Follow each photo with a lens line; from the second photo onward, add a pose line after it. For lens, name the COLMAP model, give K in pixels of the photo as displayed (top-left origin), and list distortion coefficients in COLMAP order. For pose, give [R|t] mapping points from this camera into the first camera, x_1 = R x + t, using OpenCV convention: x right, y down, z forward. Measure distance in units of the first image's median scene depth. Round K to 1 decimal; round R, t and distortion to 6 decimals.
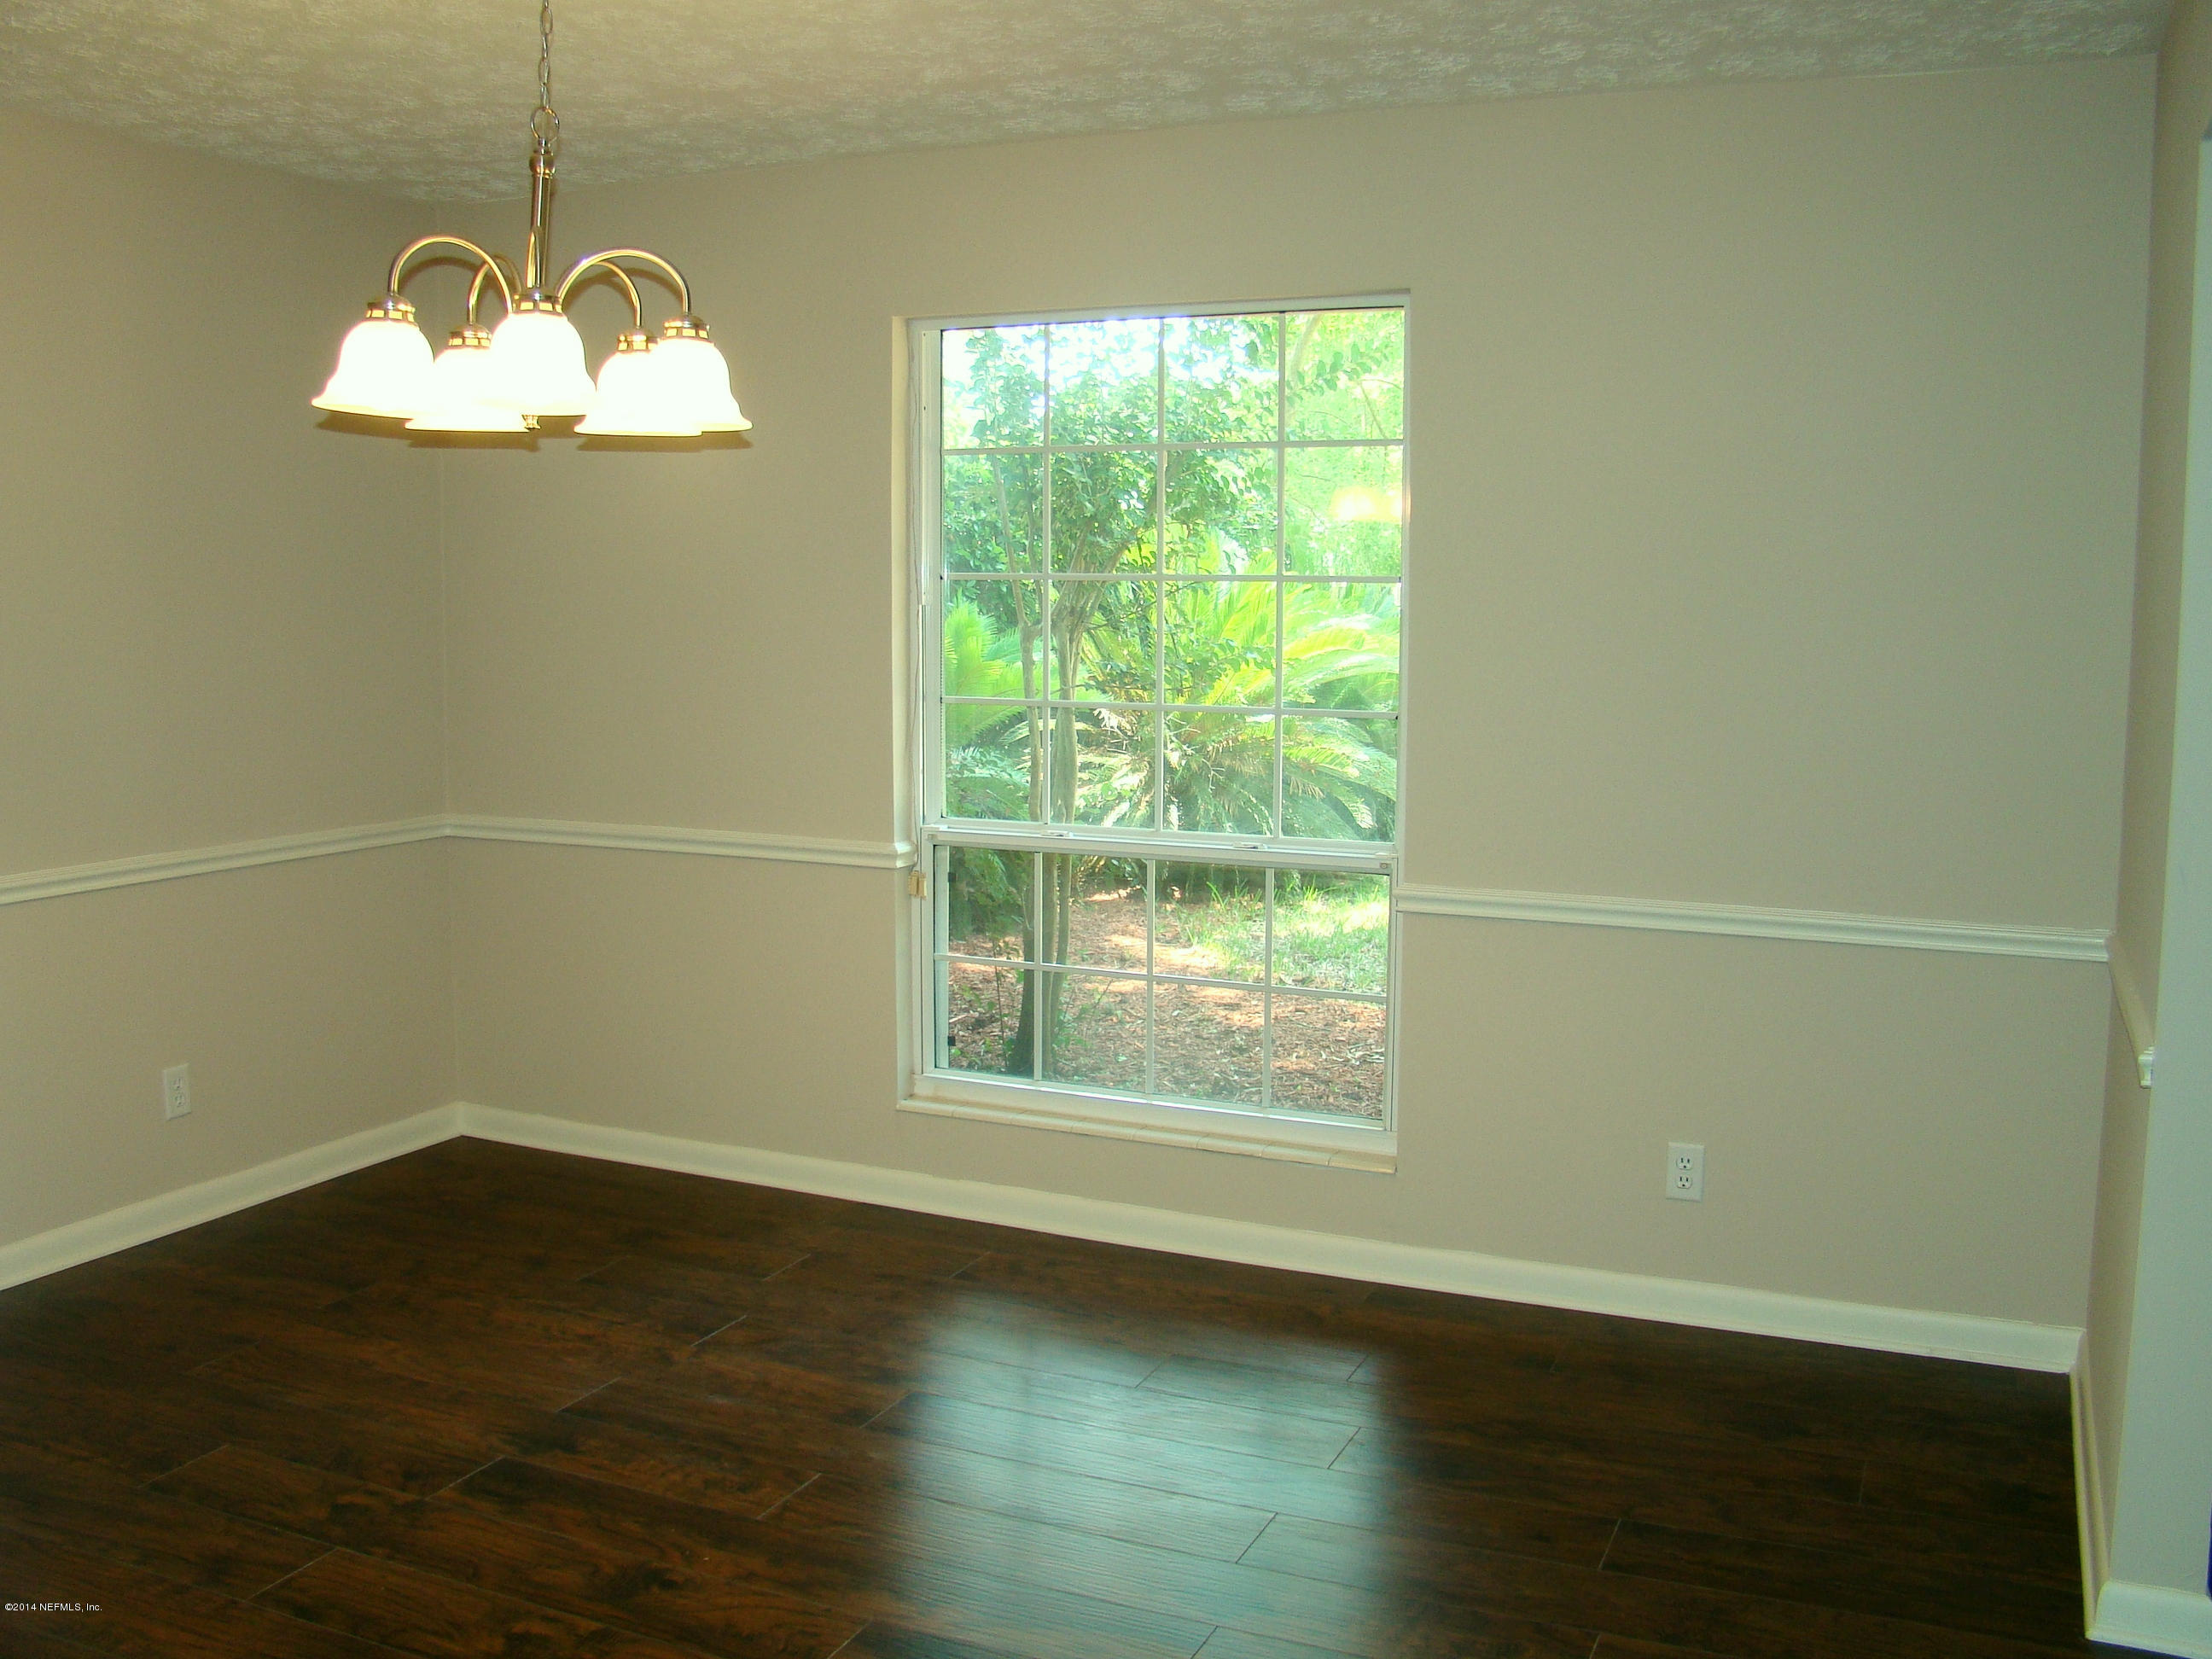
lens RADIAL K [[2046.4, 0, 1082.9], [0, 2046.4, 832.1], [0, 0, 1]] dist [-0.174514, 0.111913]
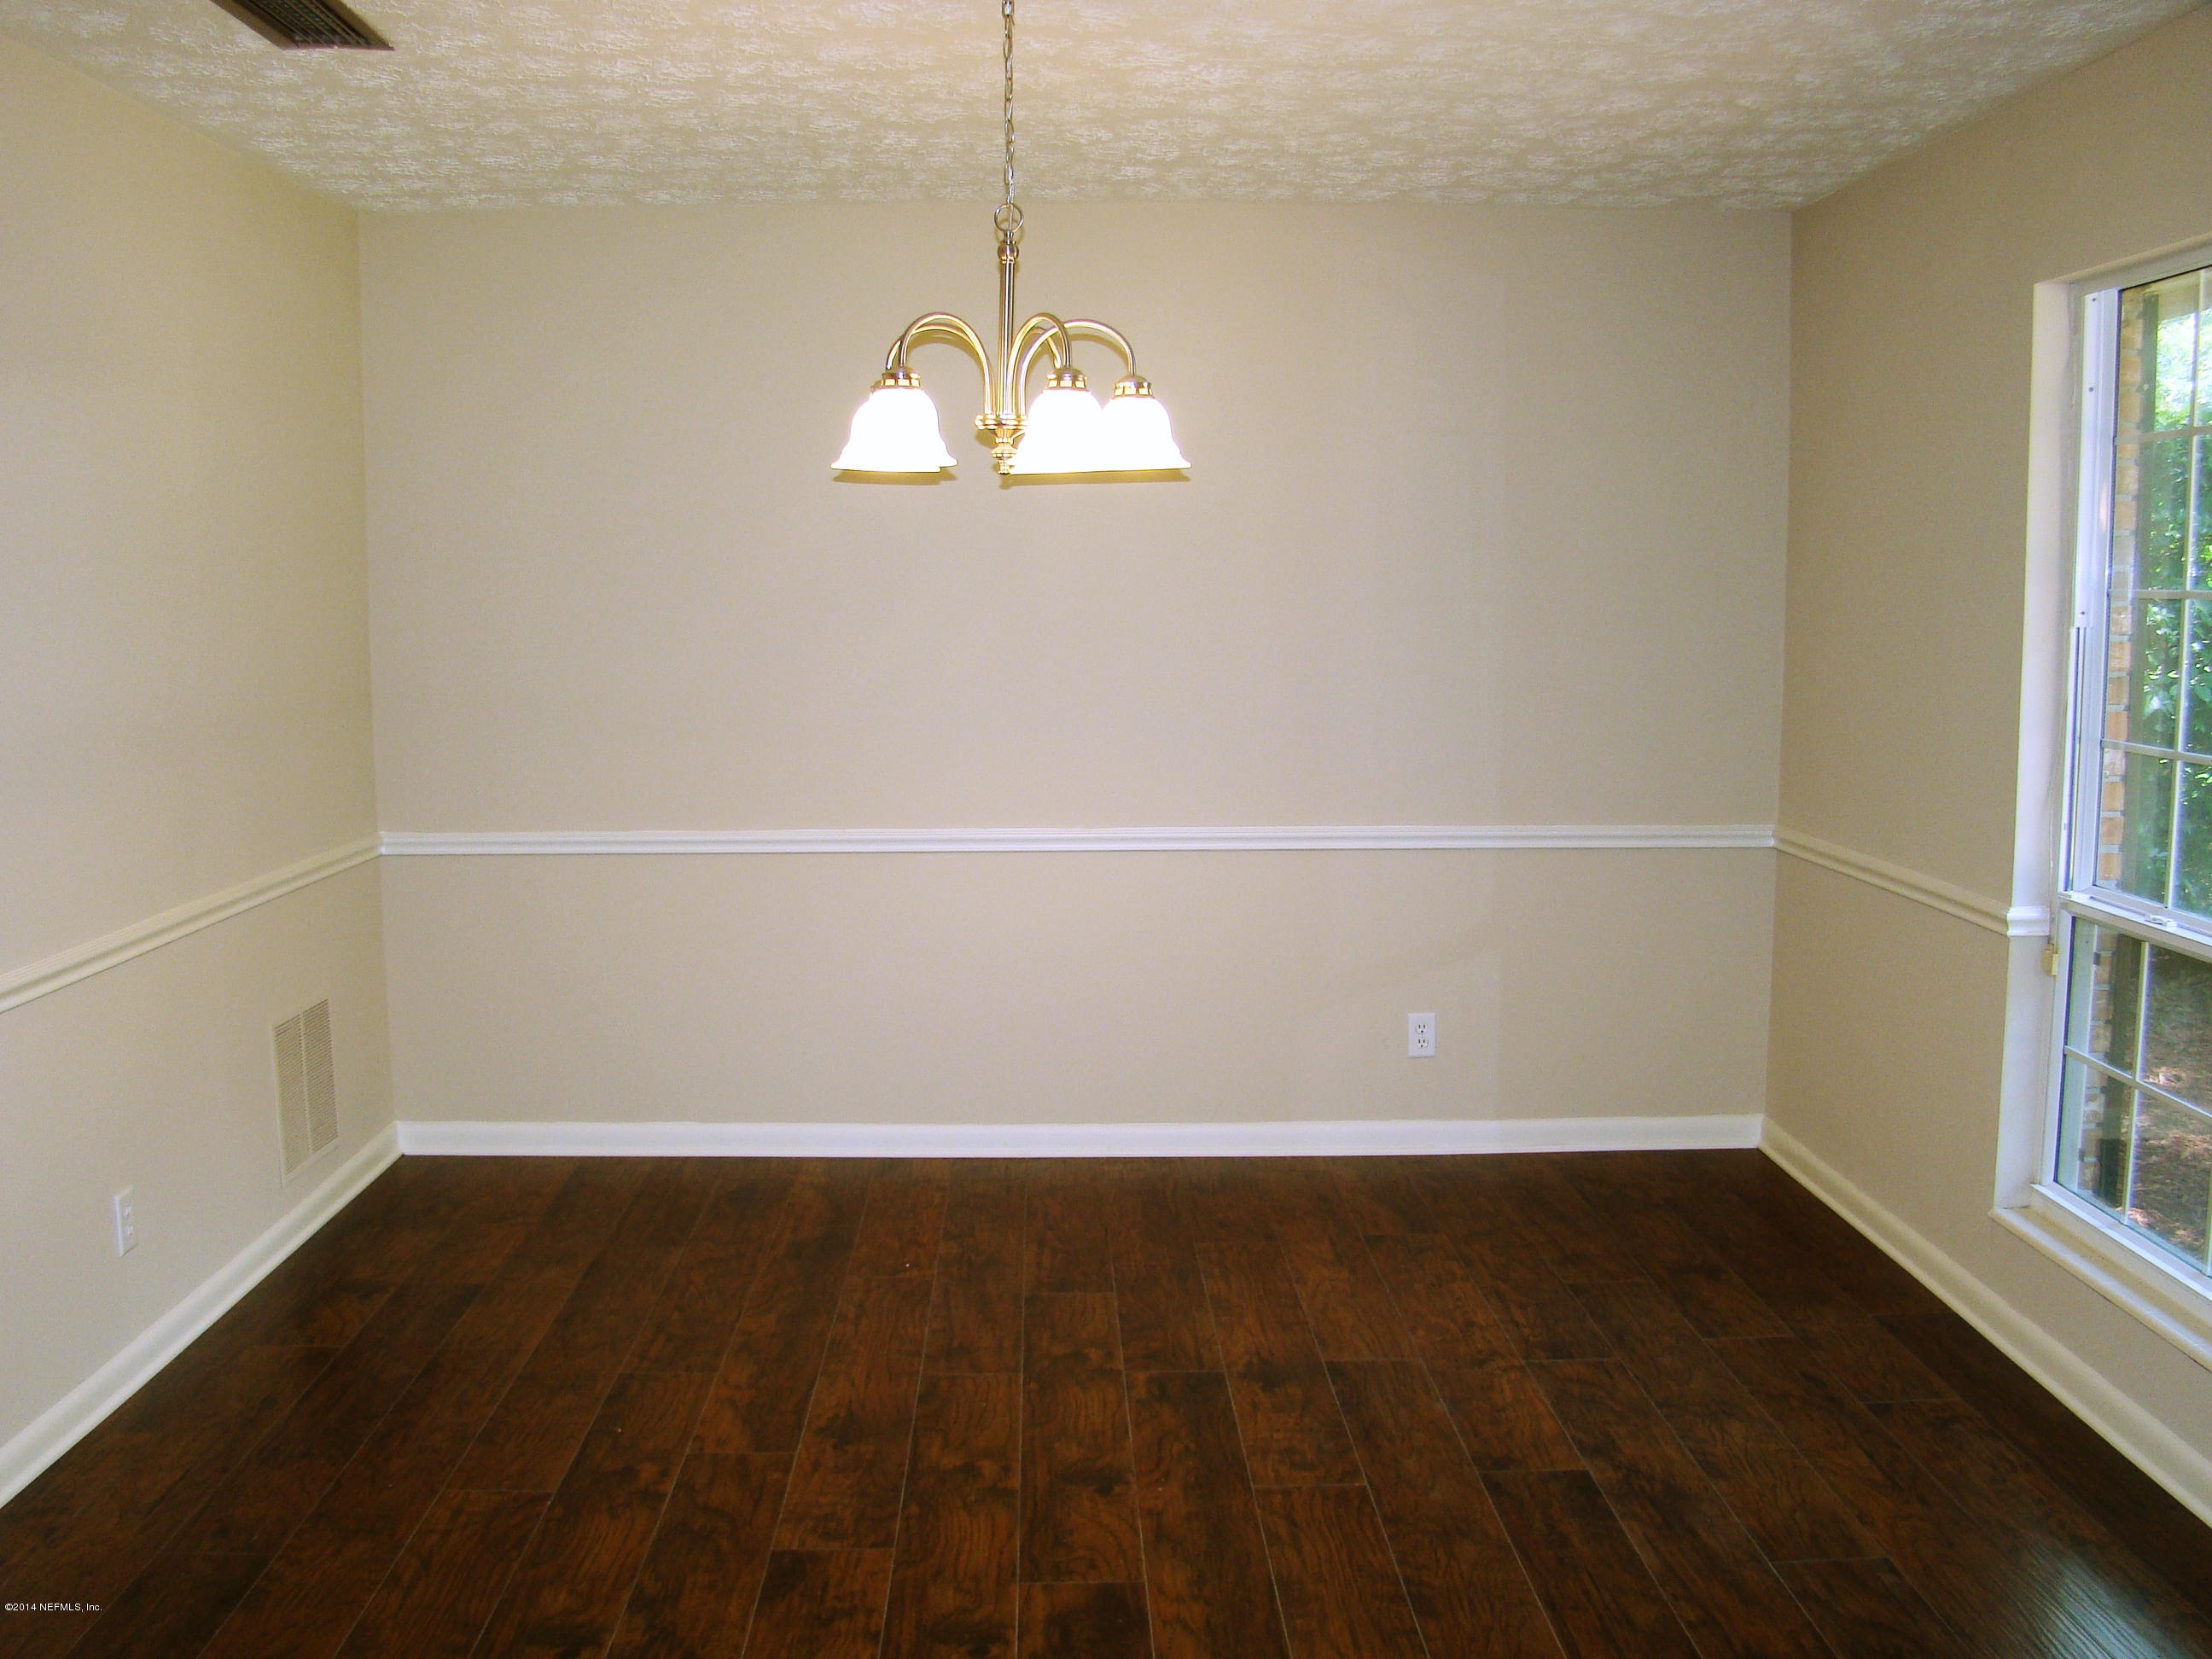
lens RADIAL K [[2046.4, 0, 1082.9], [0, 2046.4, 832.1], [0, 0, 1]] dist [-0.174514, 0.111913]
pose [[0.430364, 0.101576, -0.896922, 0.656664], [-0.101144, 0.992817, 0.063905, -0.053431], [0.896971, 0.063216, 0.437546, 0.398931]]
